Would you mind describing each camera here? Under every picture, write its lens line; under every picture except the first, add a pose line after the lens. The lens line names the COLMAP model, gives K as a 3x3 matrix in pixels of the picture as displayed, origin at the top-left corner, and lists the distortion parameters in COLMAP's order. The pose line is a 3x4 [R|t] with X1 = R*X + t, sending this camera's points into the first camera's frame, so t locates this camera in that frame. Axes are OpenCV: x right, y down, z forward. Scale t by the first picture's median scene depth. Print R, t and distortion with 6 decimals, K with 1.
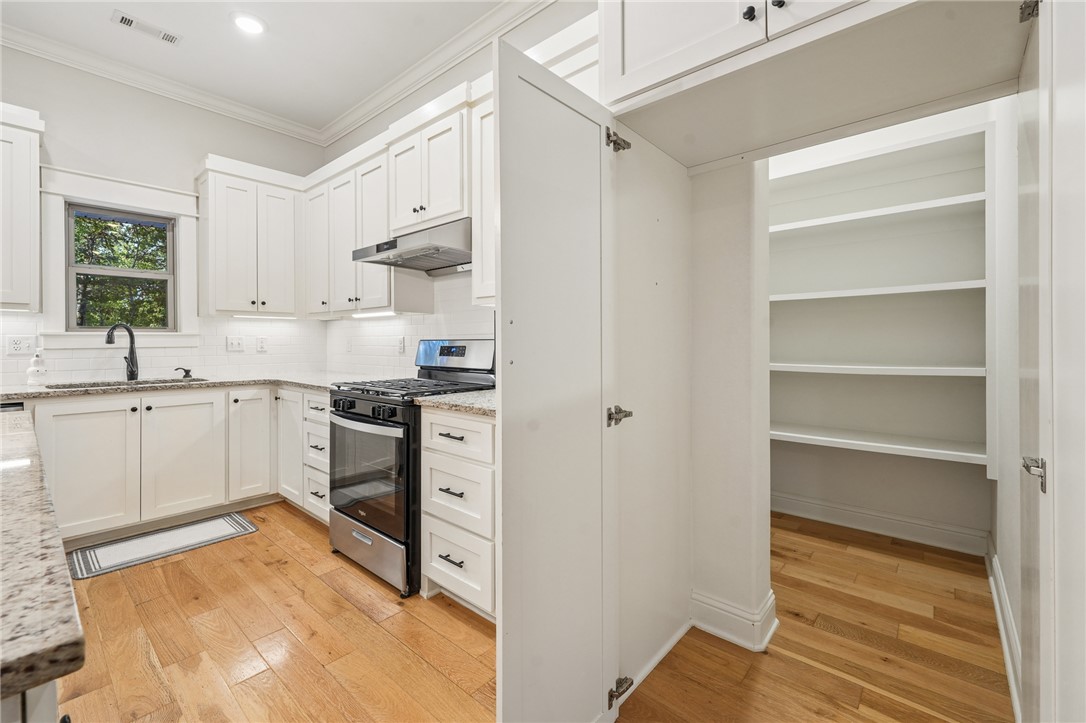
lens RADIAL K [[454.4, 0, 551.3], [0, 454.4, 343.3], [0, 0, 1]] dist [0.003403, -0.000850]
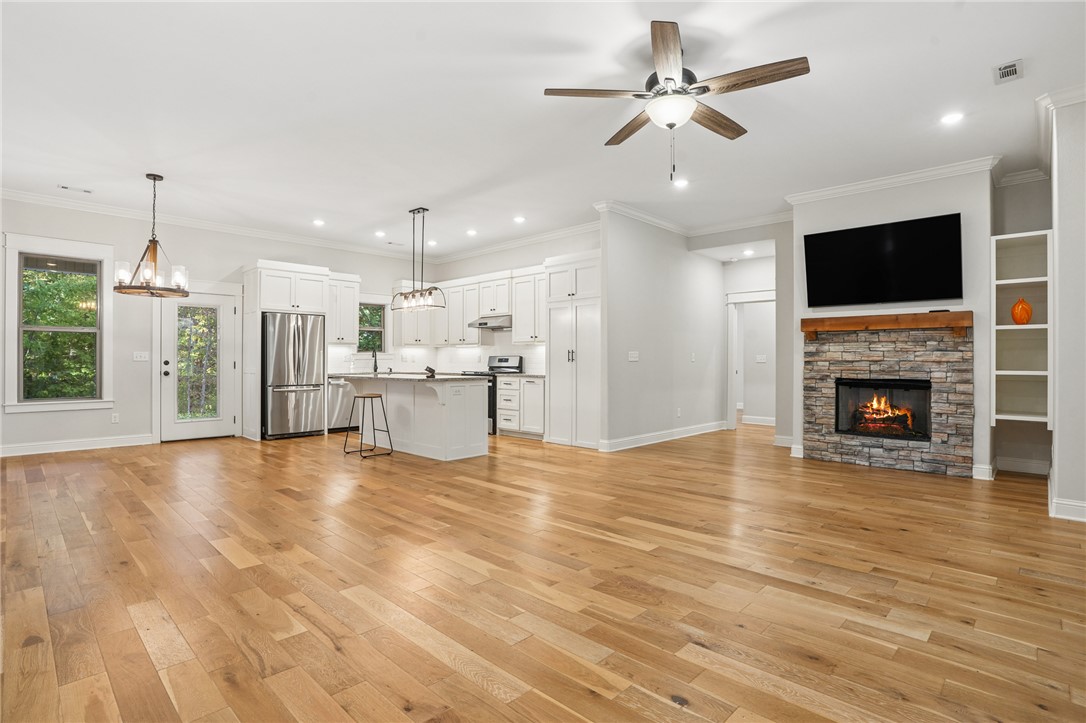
lens RADIAL K [[545.6, 0, 535.5], [0, 545.6, 362.6], [0, 0, 1]] dist [-0.004012, 0.001707]
pose [[0.997150, 0.003742, -0.075346, 0.216027], [-0.004055, 0.999984, -0.003998, 0.042657], [0.075330, 0.004292, 0.997149, -2.201940]]
